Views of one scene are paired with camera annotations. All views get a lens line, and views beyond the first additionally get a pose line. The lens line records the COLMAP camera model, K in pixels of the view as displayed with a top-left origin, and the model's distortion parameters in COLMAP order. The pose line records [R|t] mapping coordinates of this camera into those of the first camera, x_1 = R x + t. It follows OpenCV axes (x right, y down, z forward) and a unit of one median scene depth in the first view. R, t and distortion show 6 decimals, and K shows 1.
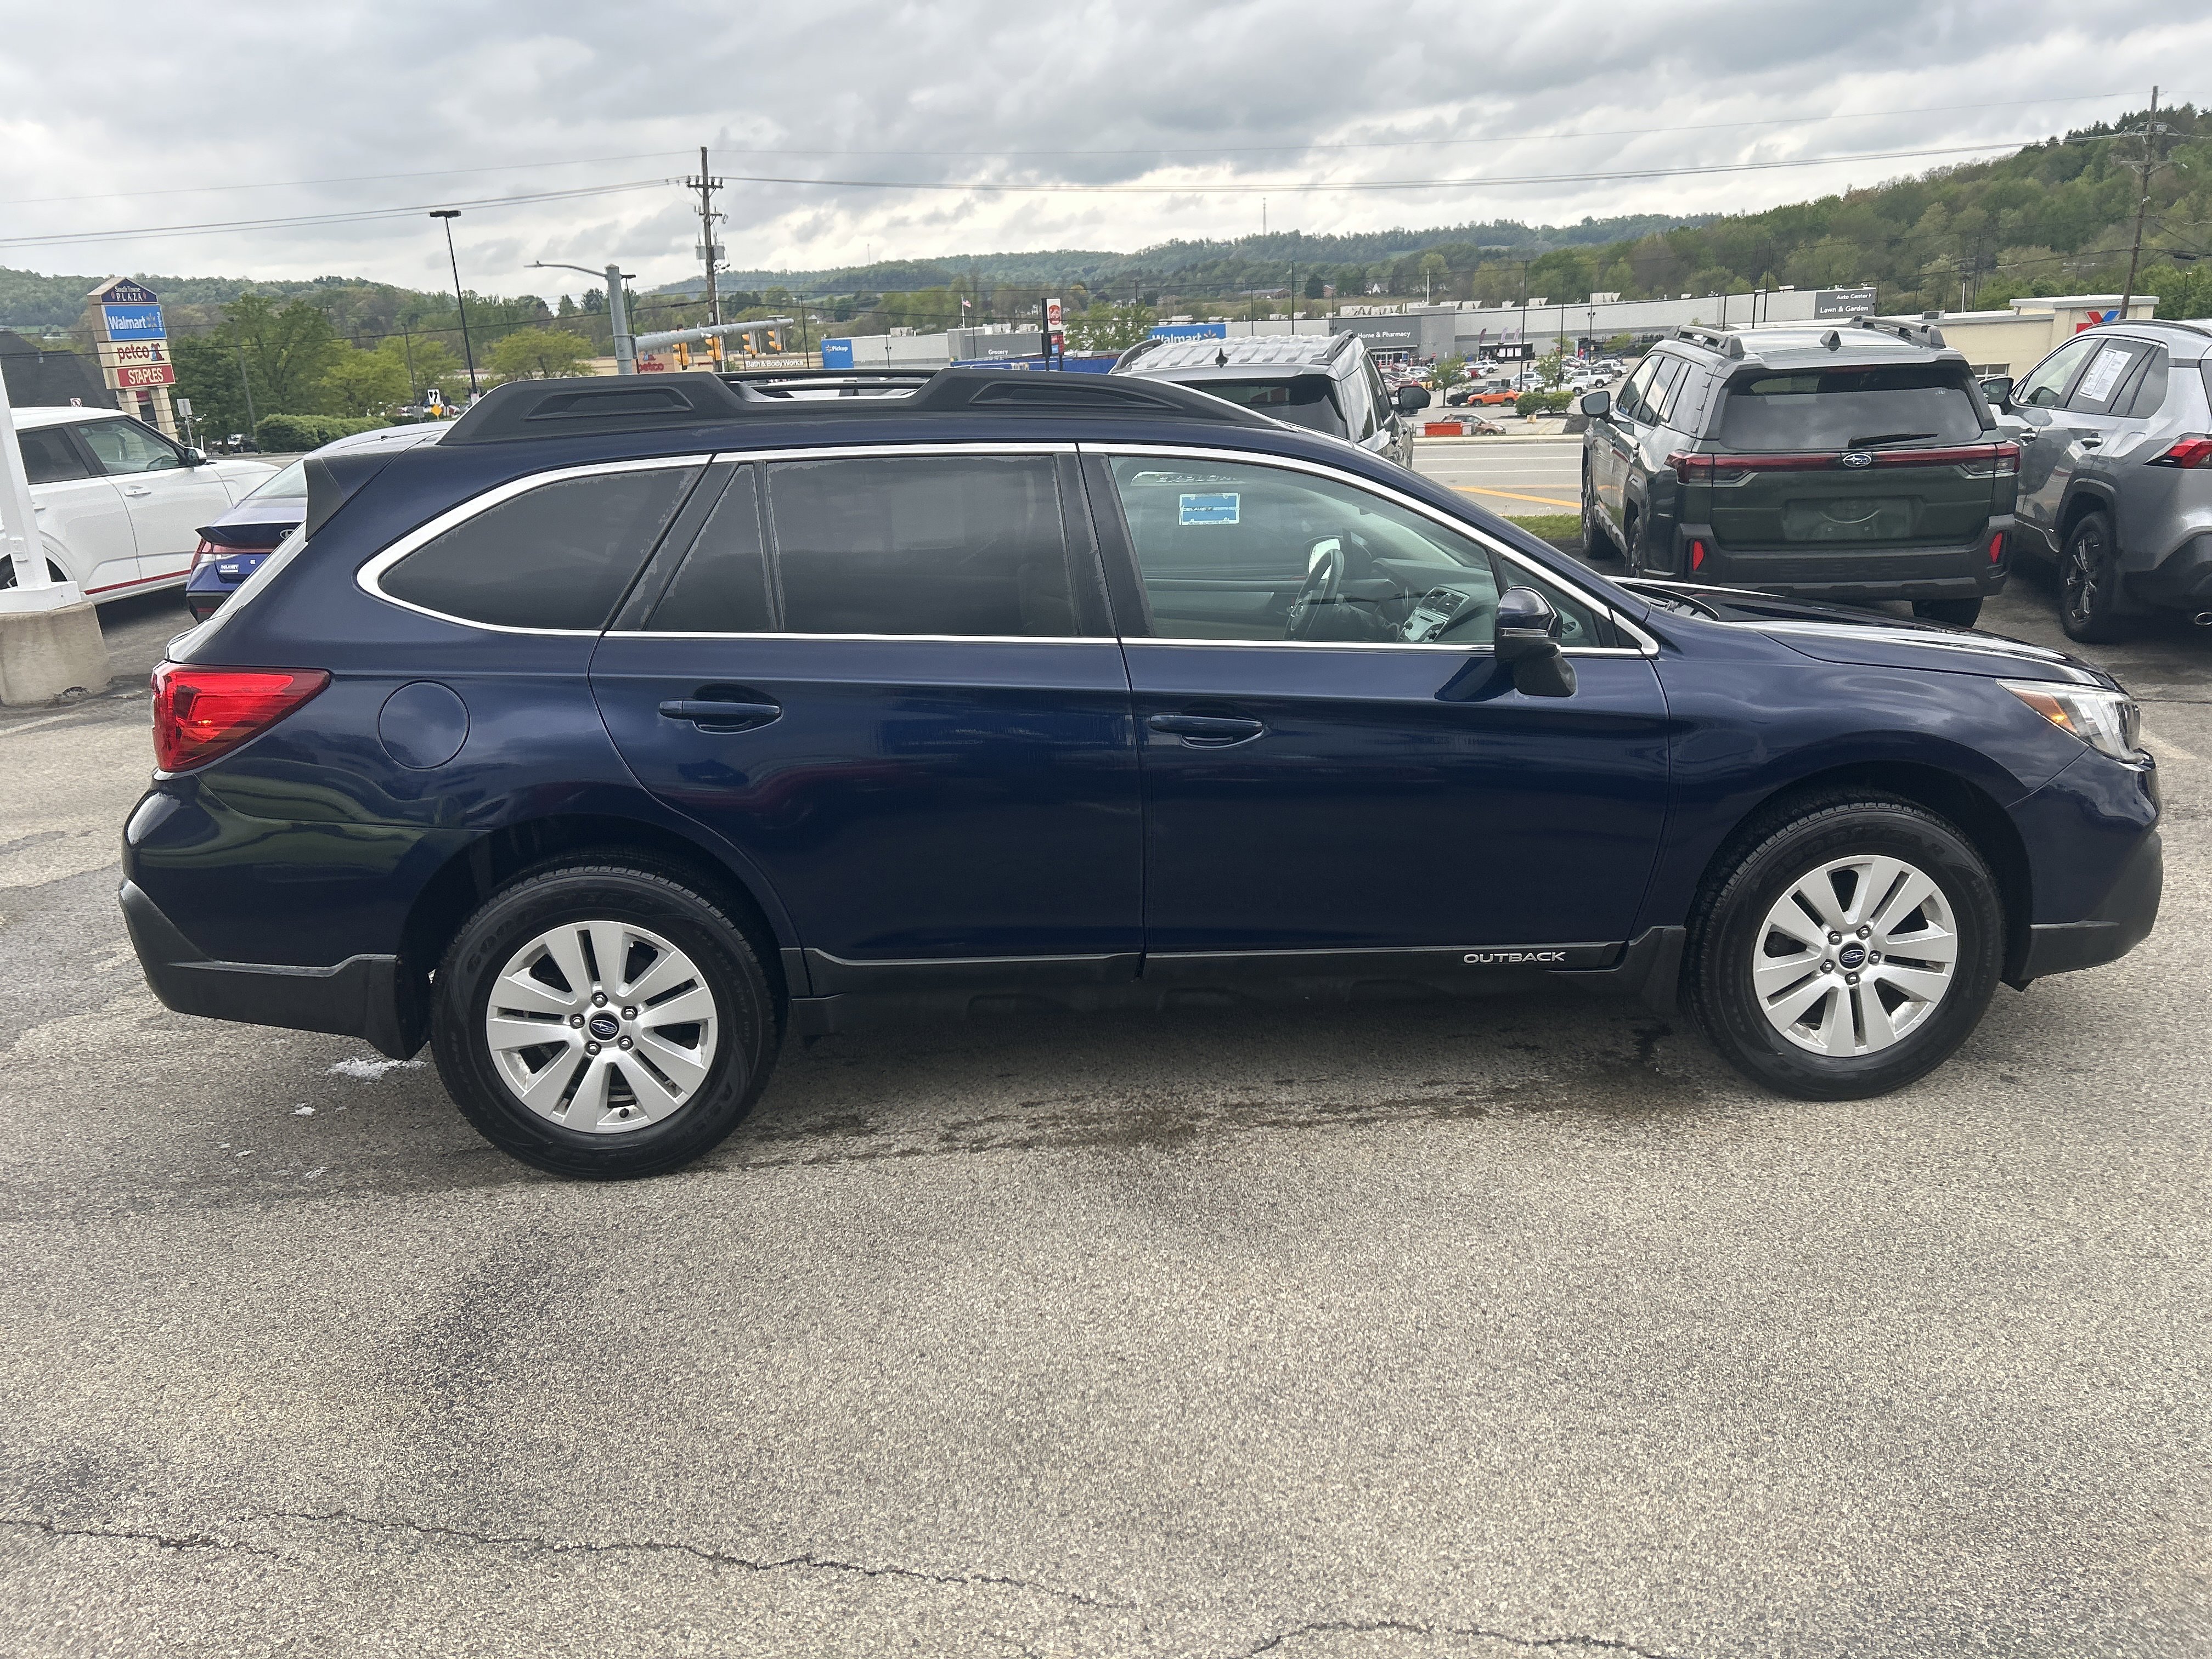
lens RADIAL K [[1674.8, 0, 1122.1], [0, 1674.8, 814.4], [0, 0, 1]] dist [0.054701, -0.056853]
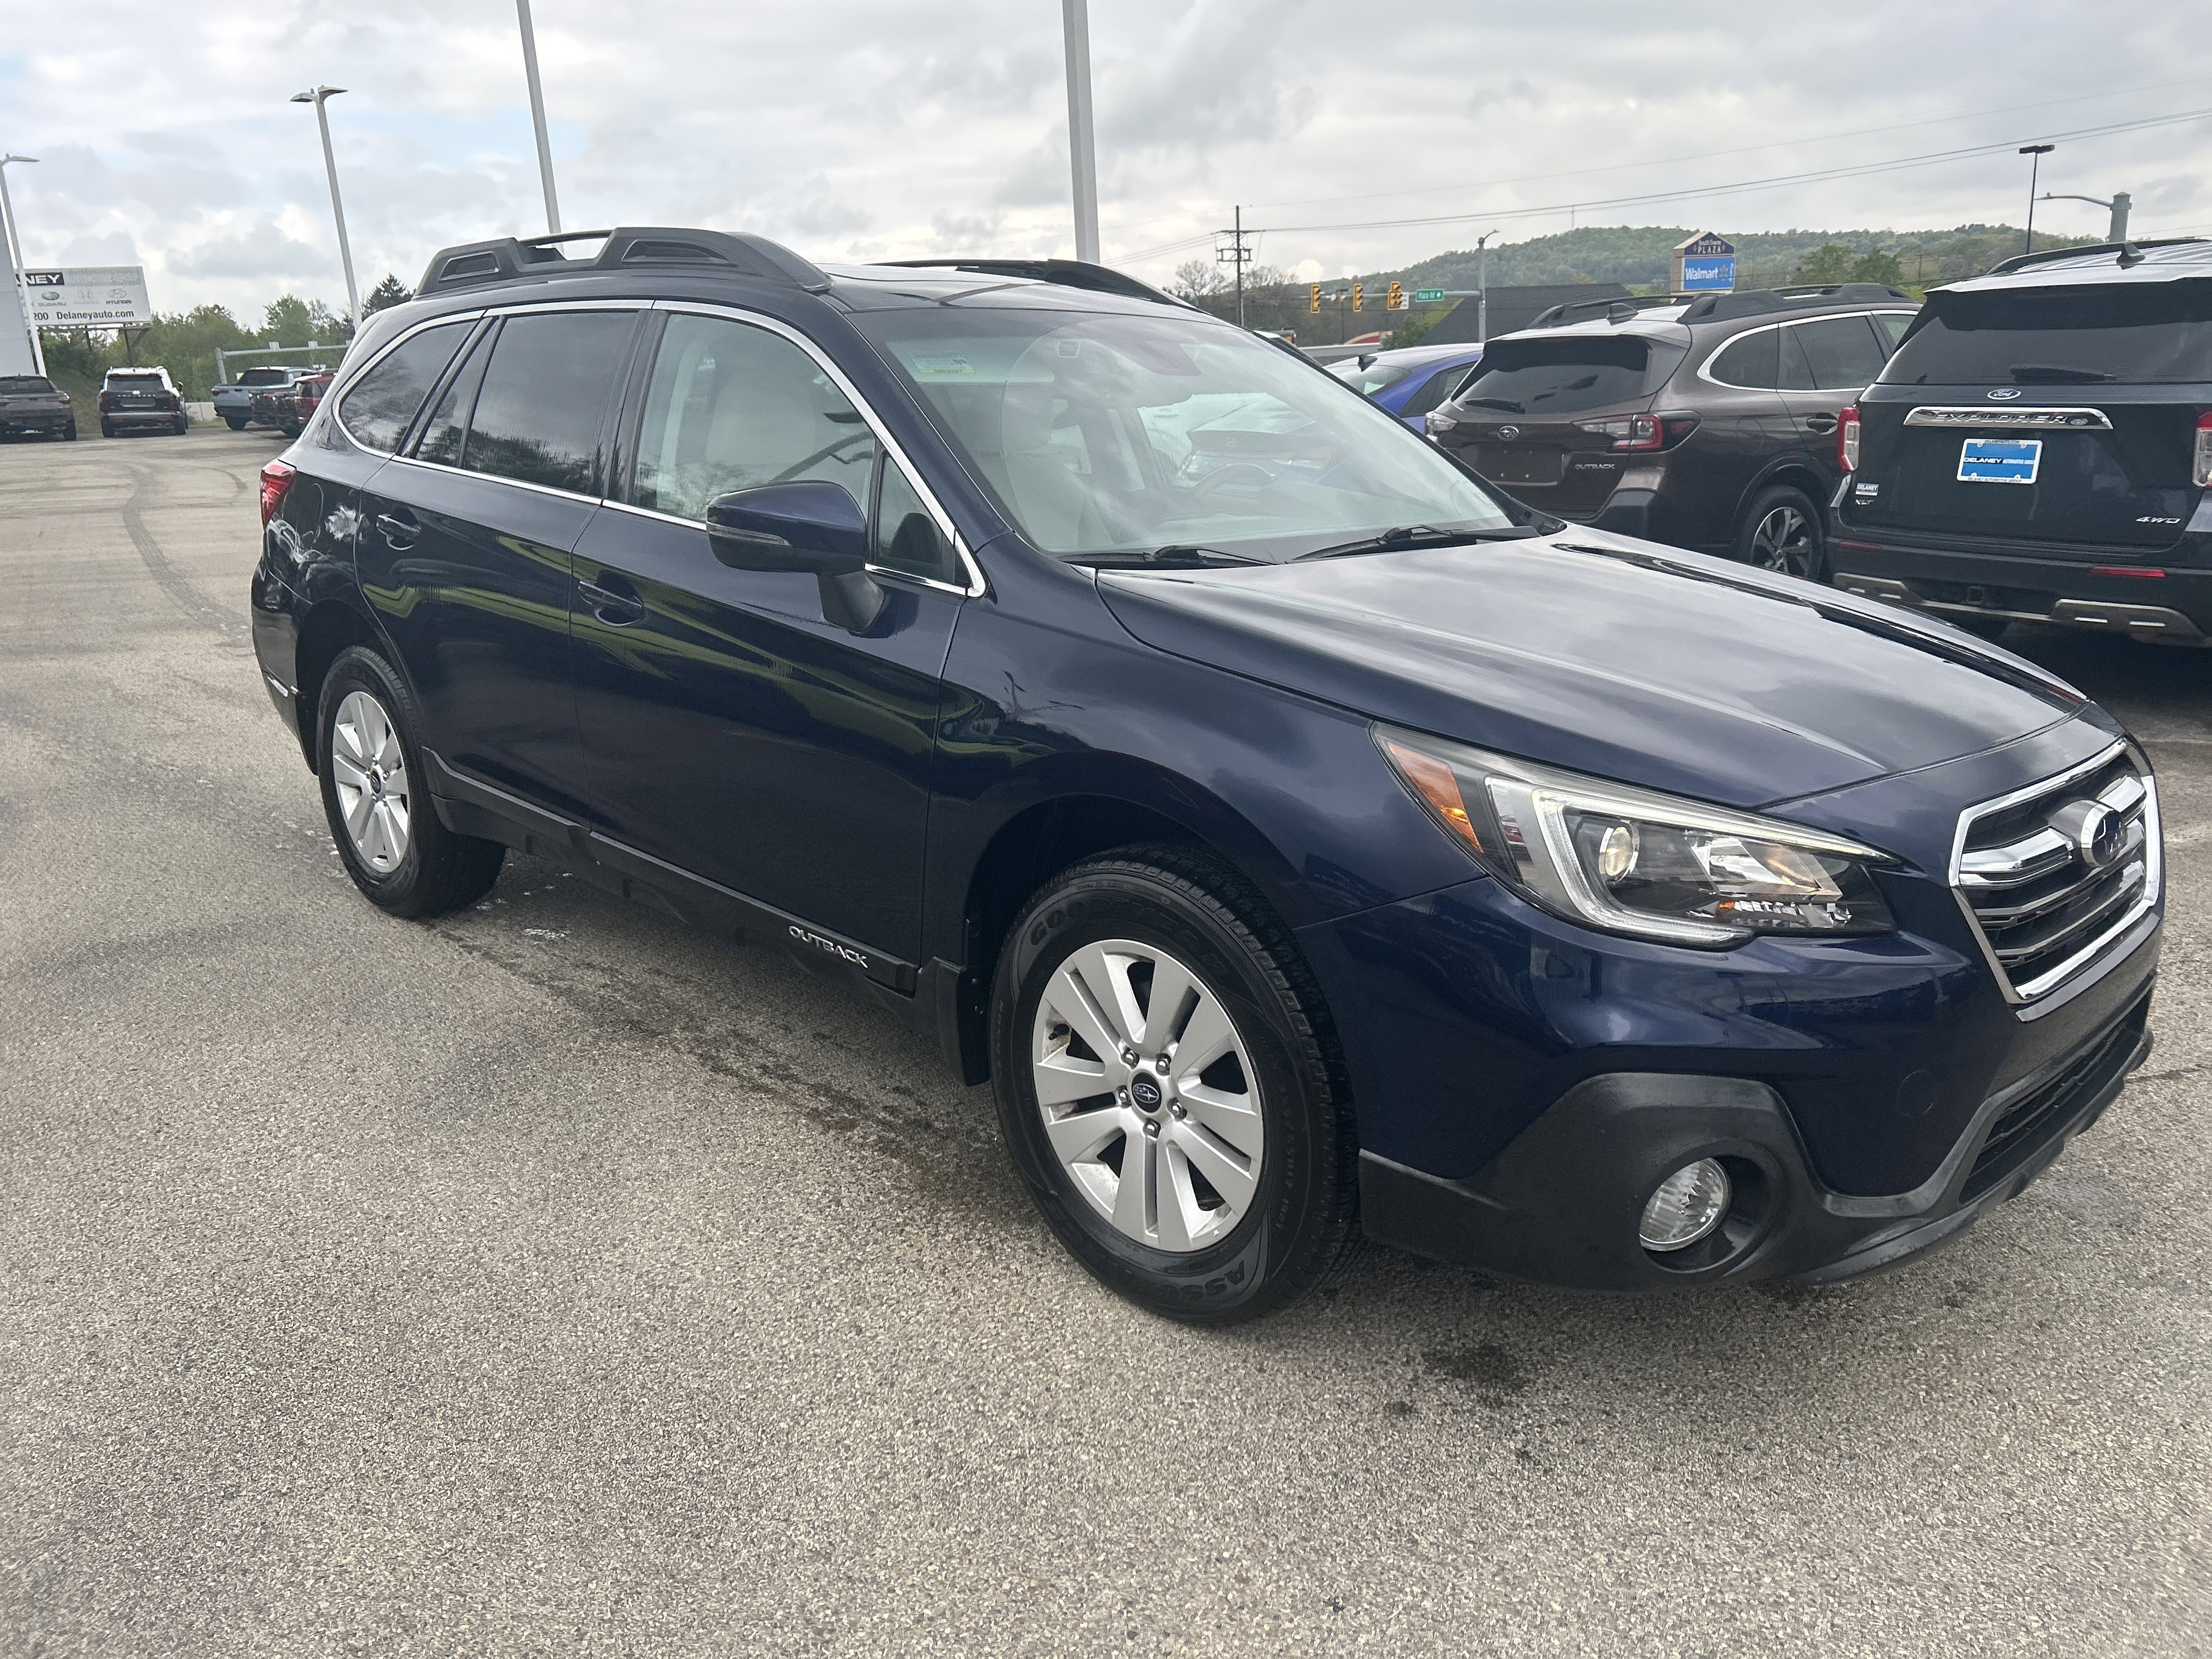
lens RADIAL K [[1674.8, 0, 1120.2], [0, 1674.8, 800.9], [0, 0, 1]] dist [0.054701, -0.056853]
pose [[0.648517, 0.217507, -0.729463, 0.911306], [-0.203216, 0.972997, 0.109457, -0.101163], [0.733573, 0.077254, 0.675205, 0.557906]]
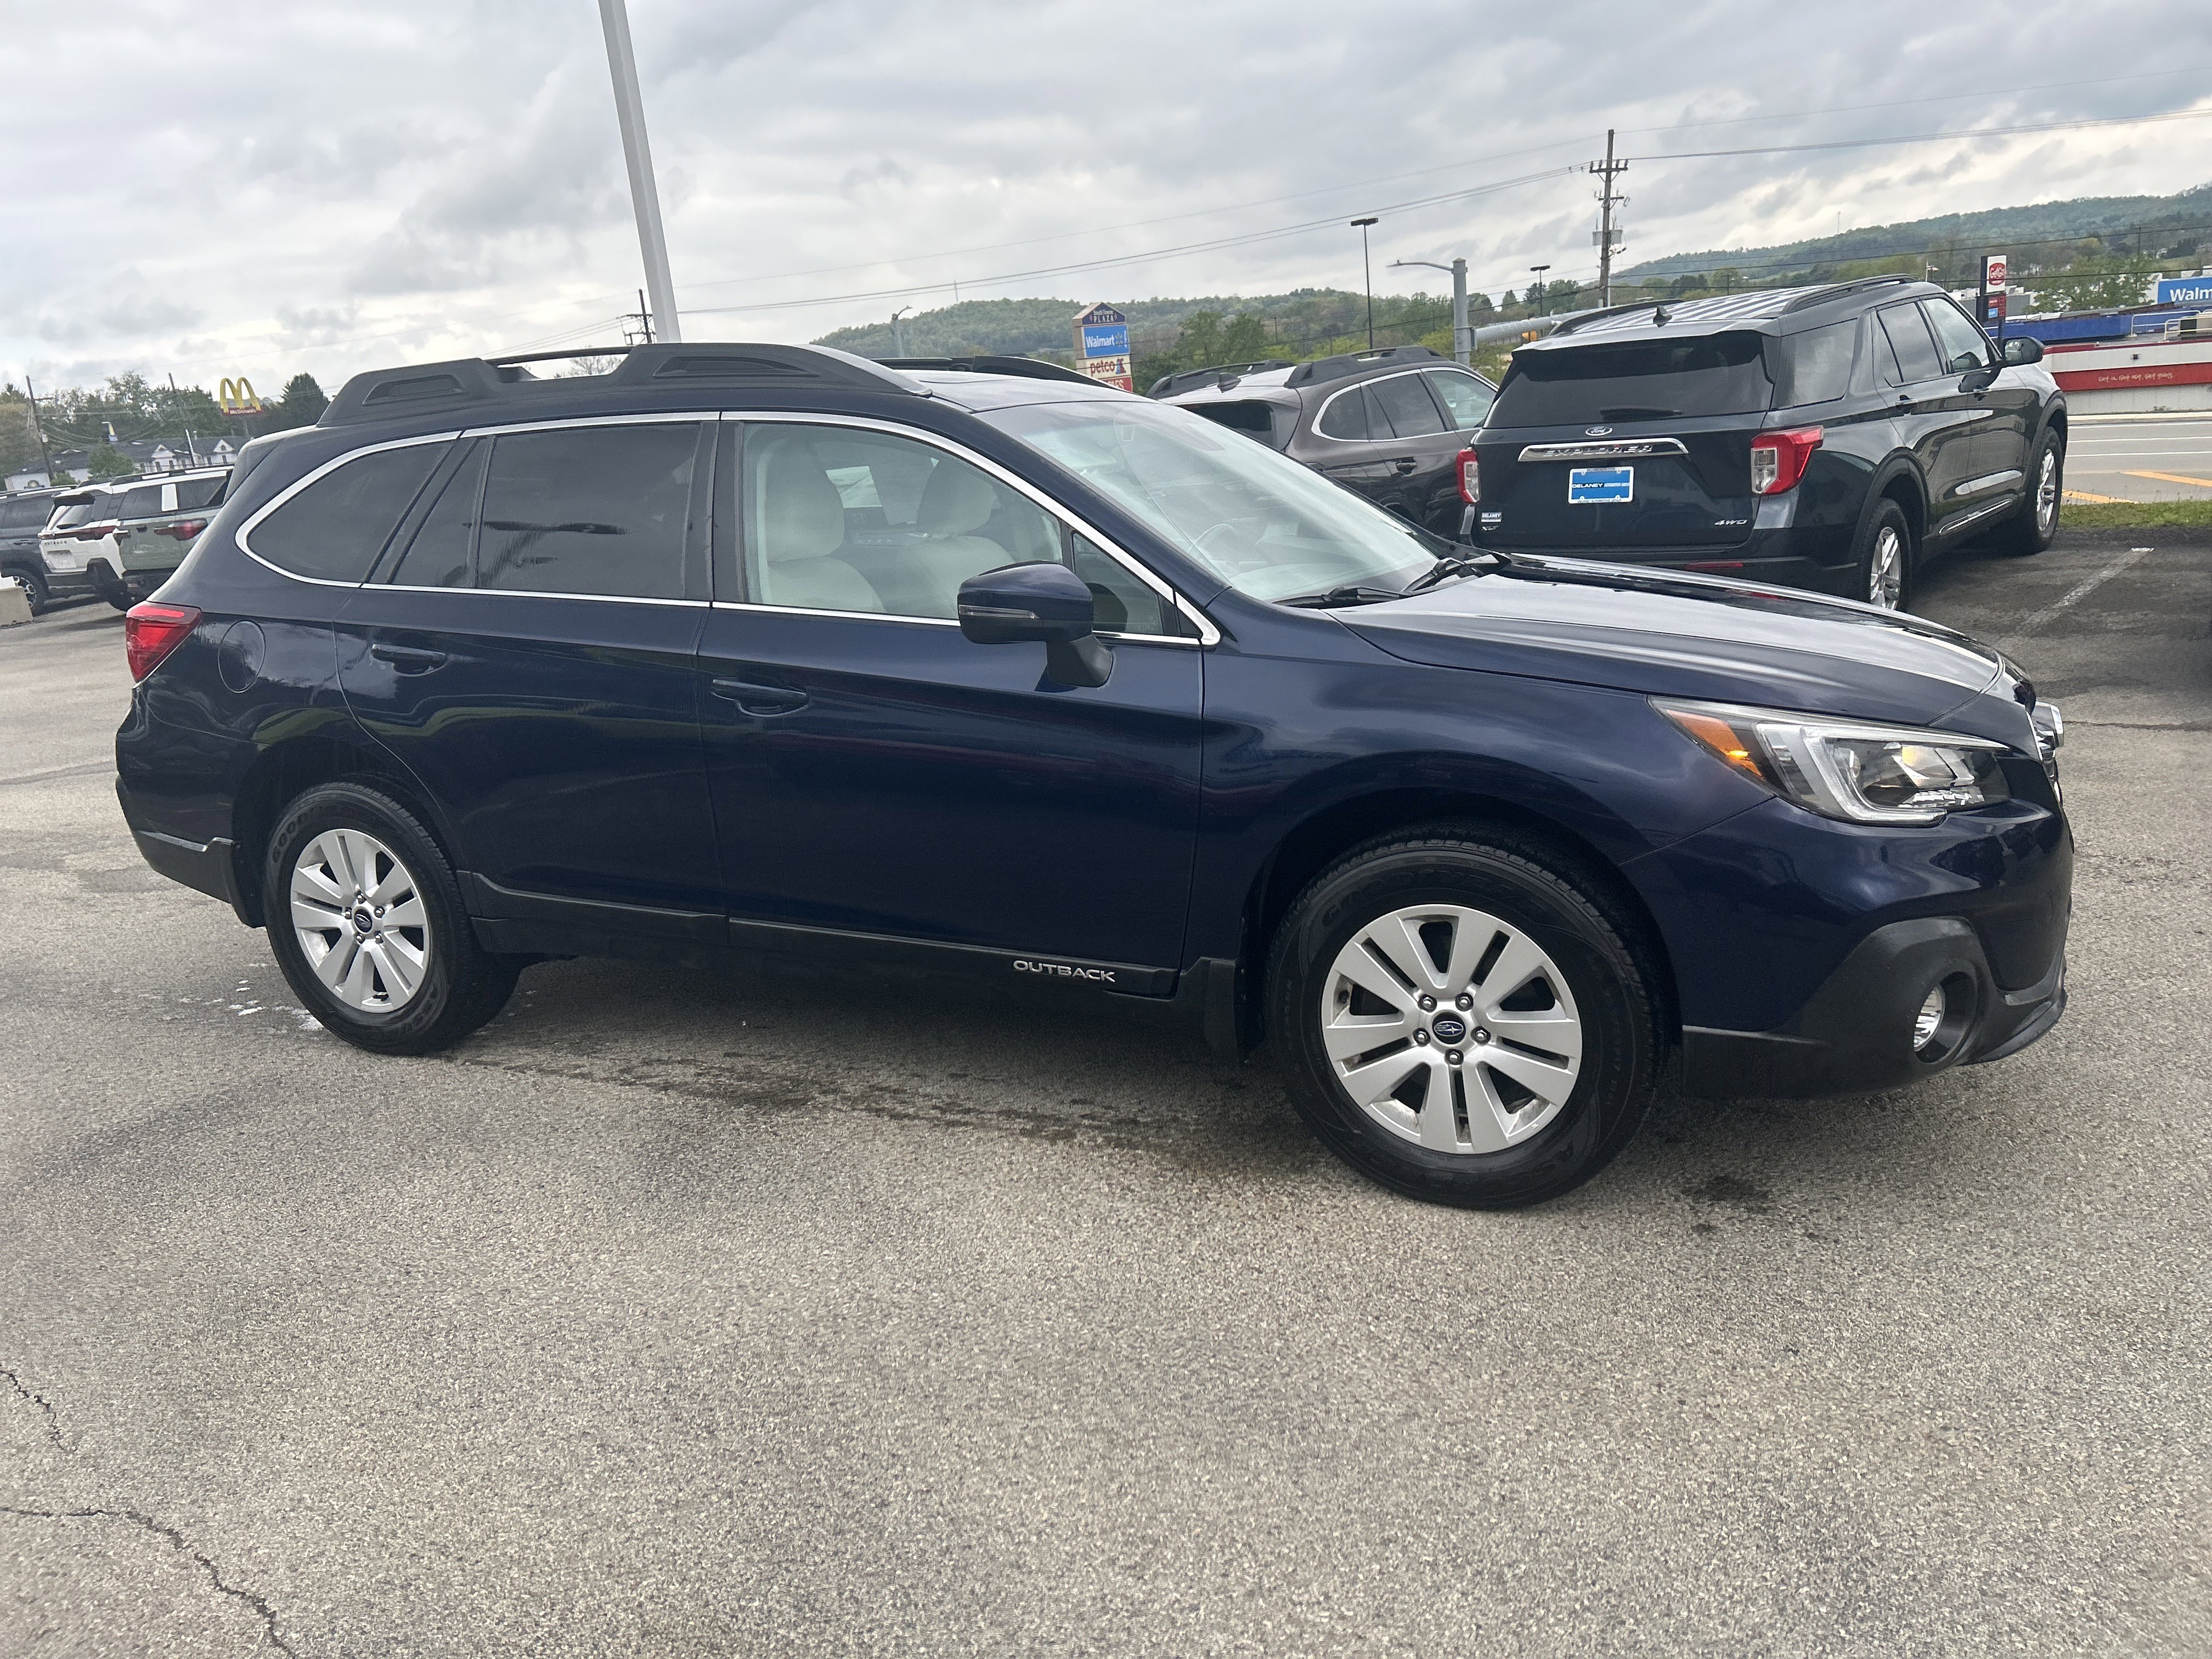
lens RADIAL K [[1674.8, 0, 1122.0], [0, 1674.8, 817.6], [0, 0, 1]] dist [0.054701, -0.056853]
pose [[0.864555, 0.092729, -0.493909, 0.708178], [-0.089076, 0.995543, 0.030987, -0.028556], [0.494581, 0.017206, 0.868961, 0.230433]]
